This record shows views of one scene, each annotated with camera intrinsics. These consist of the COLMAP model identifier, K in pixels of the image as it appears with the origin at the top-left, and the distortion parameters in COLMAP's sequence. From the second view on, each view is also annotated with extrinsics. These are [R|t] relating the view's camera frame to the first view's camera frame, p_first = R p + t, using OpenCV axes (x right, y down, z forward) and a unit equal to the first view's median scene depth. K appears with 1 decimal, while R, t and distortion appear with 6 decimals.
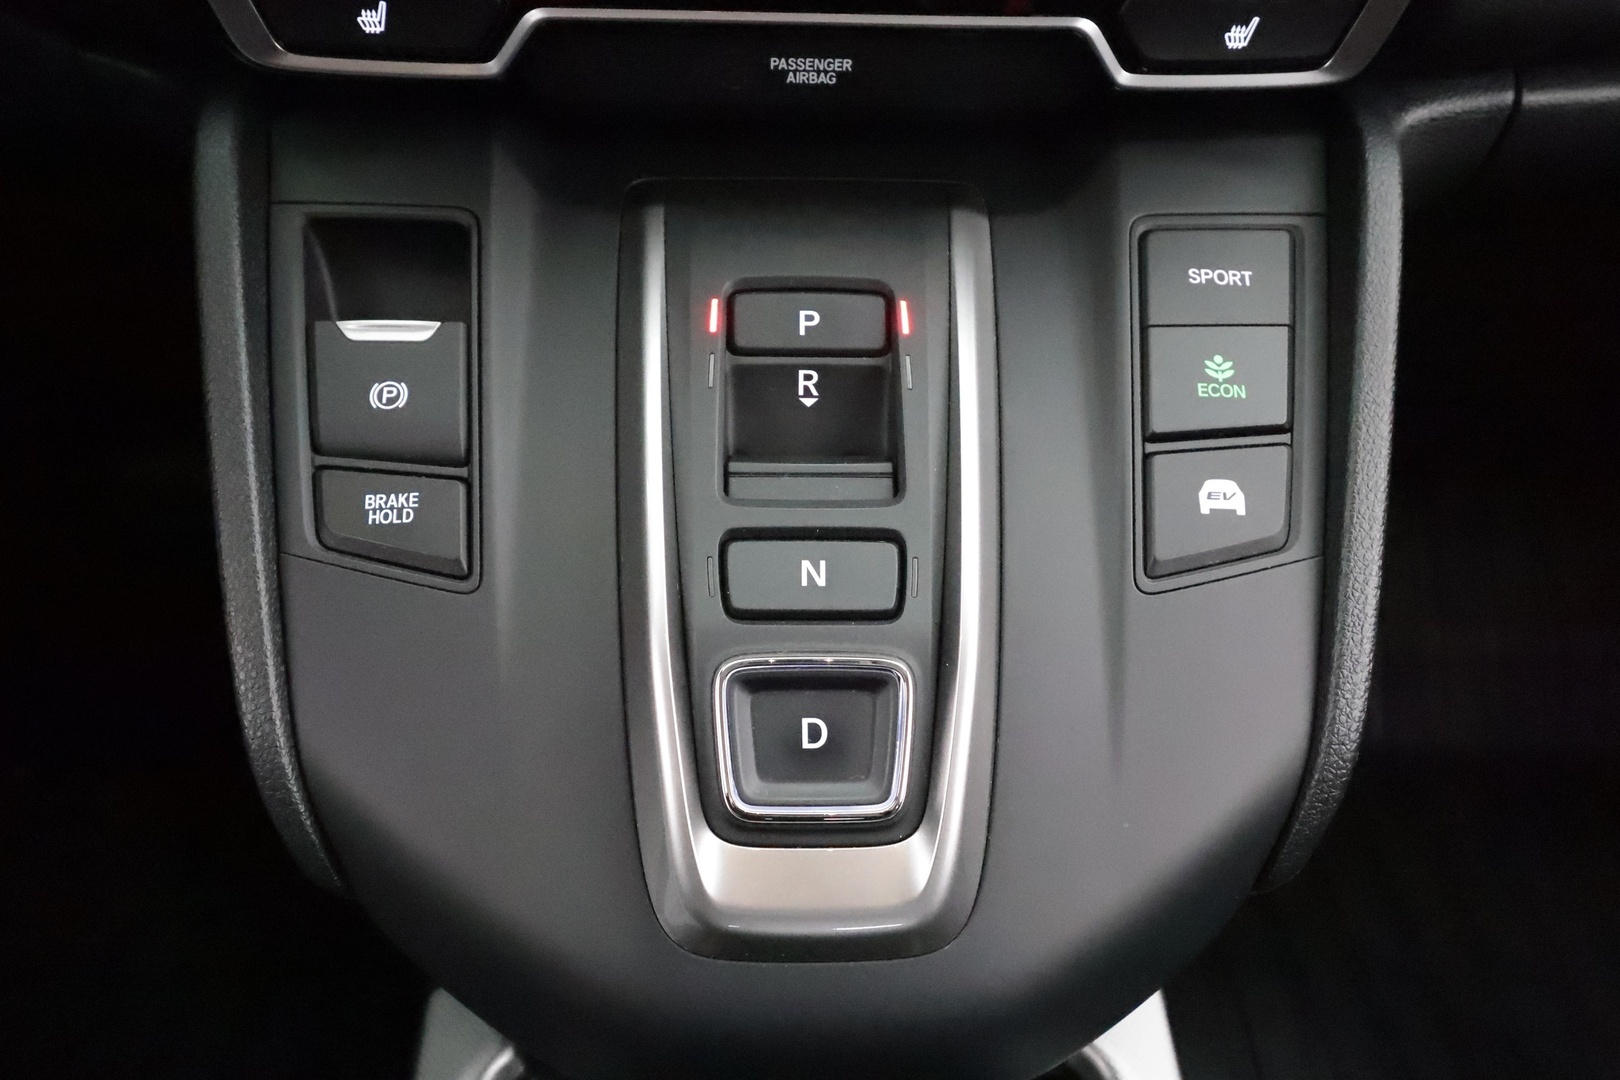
lens RADIAL K [[1278.3, 0, 810.0], [0, 1278.3, 540.0], [0, 0, 1]] dist [0.009563, 0.000808]
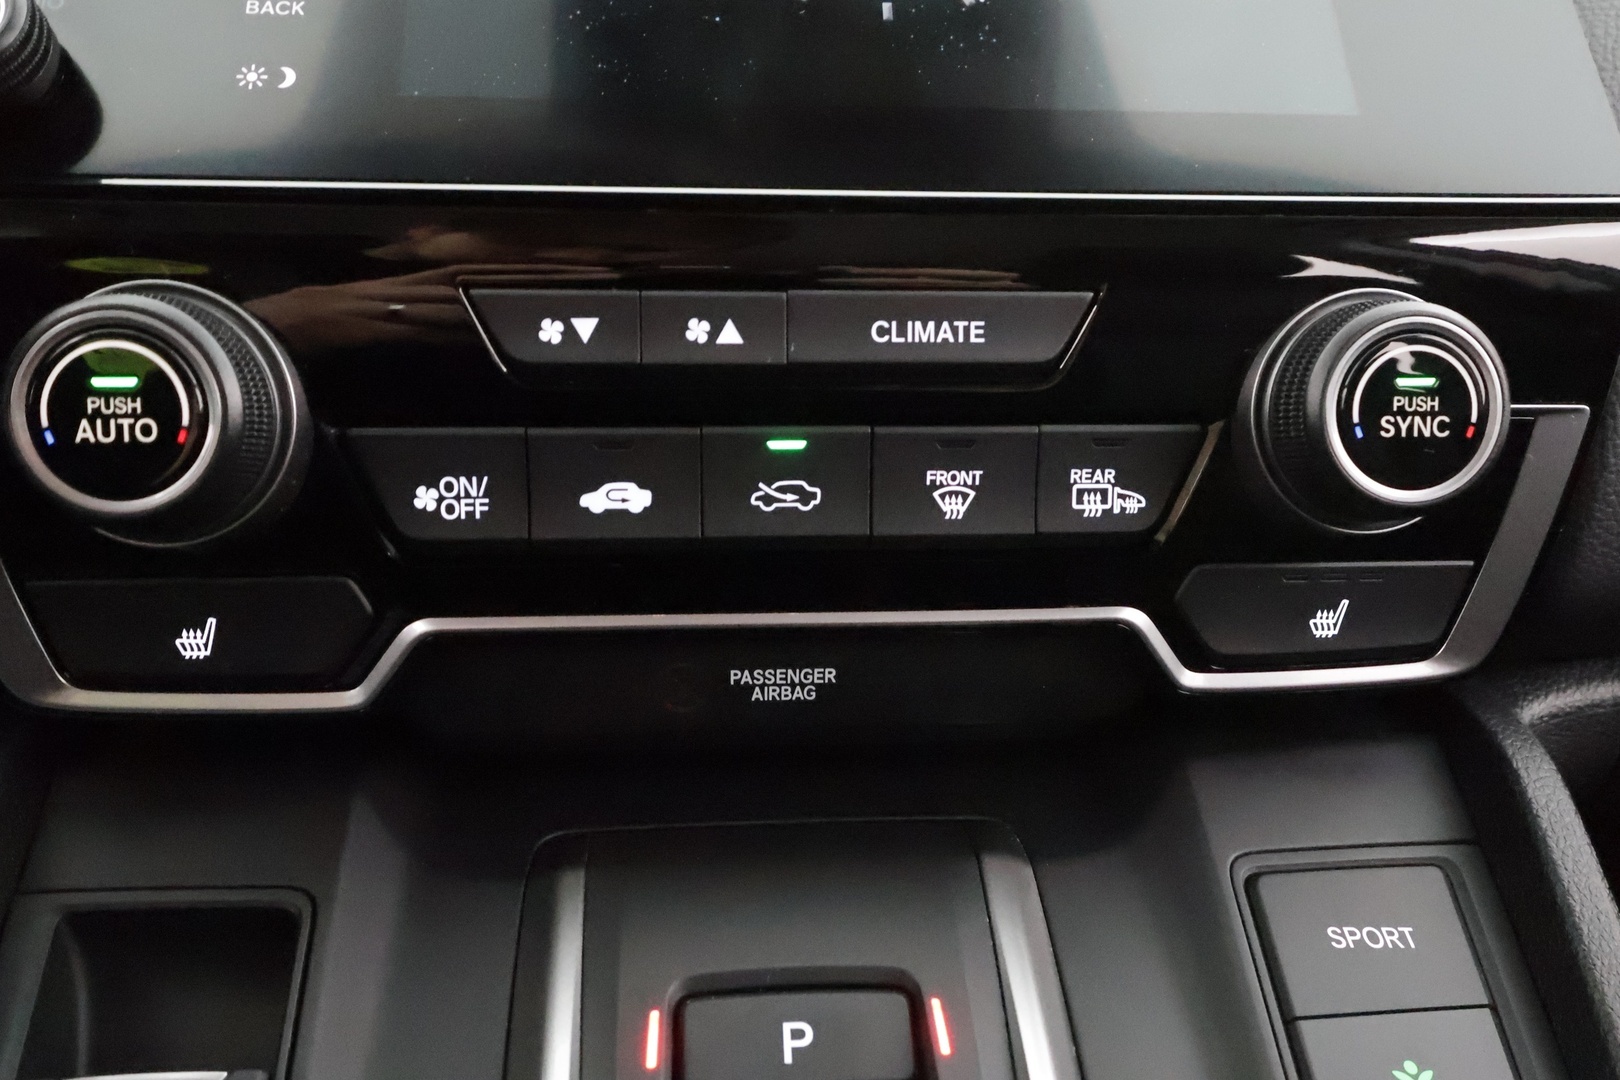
lens RADIAL K [[1228.3, 0, 810.4], [0, 1228.3, 534.9], [0, 0, 1]] dist [0.003026, -0.007092]
pose [[0.998039, -0.030626, 0.054592, -0.020780], [0.052499, 0.884498, -0.463581, -0.106807], [-0.034088, 0.465538, 0.884371, 0.315563]]
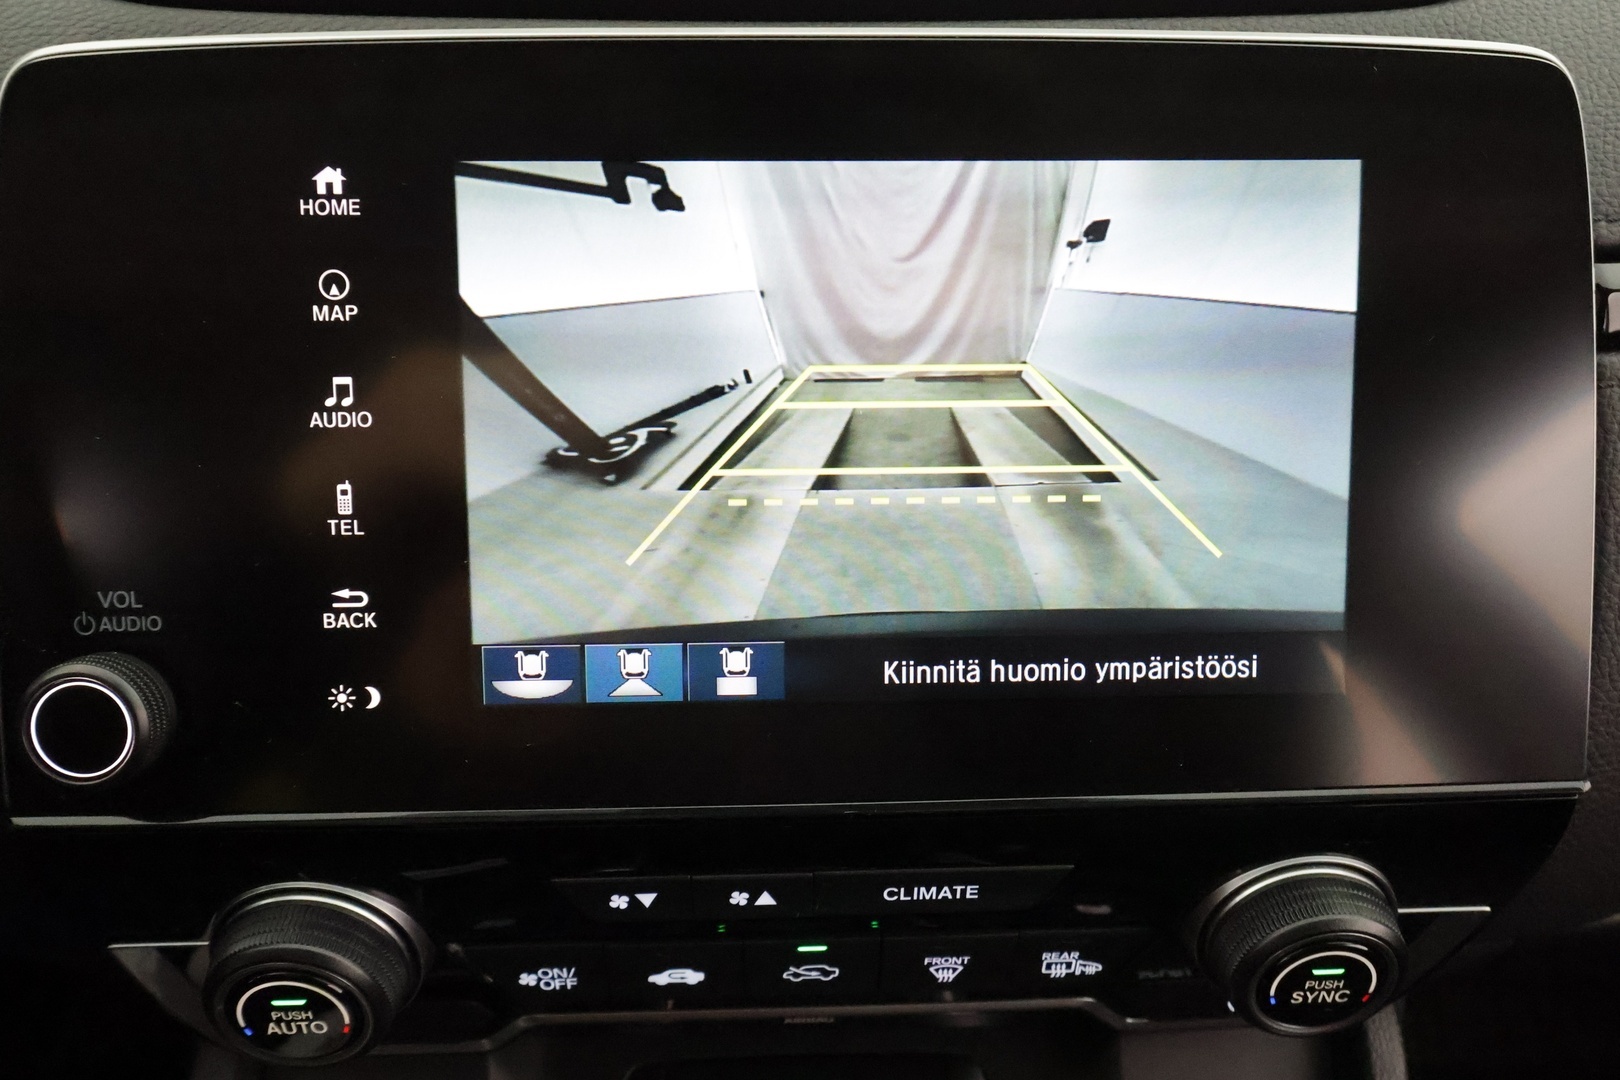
lens RADIAL K [[1228.3, 0, 810.4], [0, 1228.3, 534.9], [0, 0, 1]] dist [0.003026, -0.007092]
pose [[0.999821, -0.018903, 0.000566, 0.008716], [0.018910, 0.999606, -0.020744, -0.735759], [-0.000174, 0.020751, 0.999785, 0.044474]]
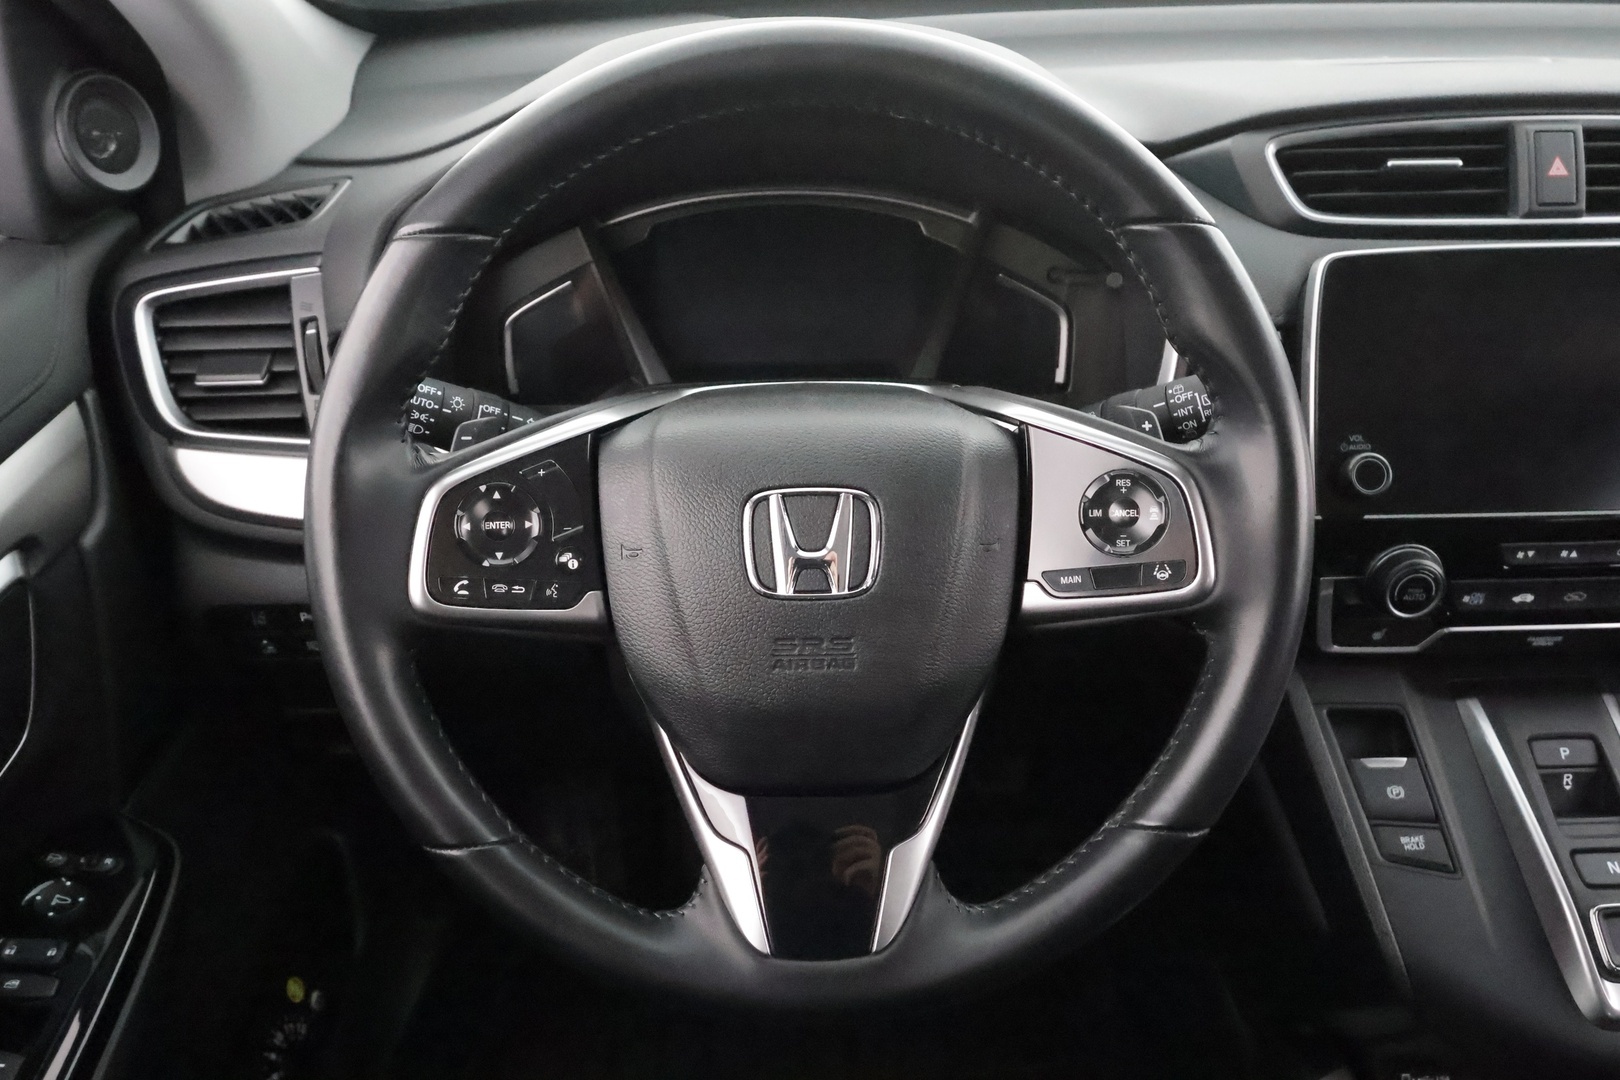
lens RADIAL K [[1271.8, 0, 806.3], [0, 1271.8, 544.7], [0, 0, 1]] dist [-0.002363, 0.003357]
pose [[0.999437, -0.033386, -0.003190, -1.359010], [0.032430, 0.986277, -0.161880, -0.214389], [0.008551, 0.161686, 0.986805, -1.354350]]
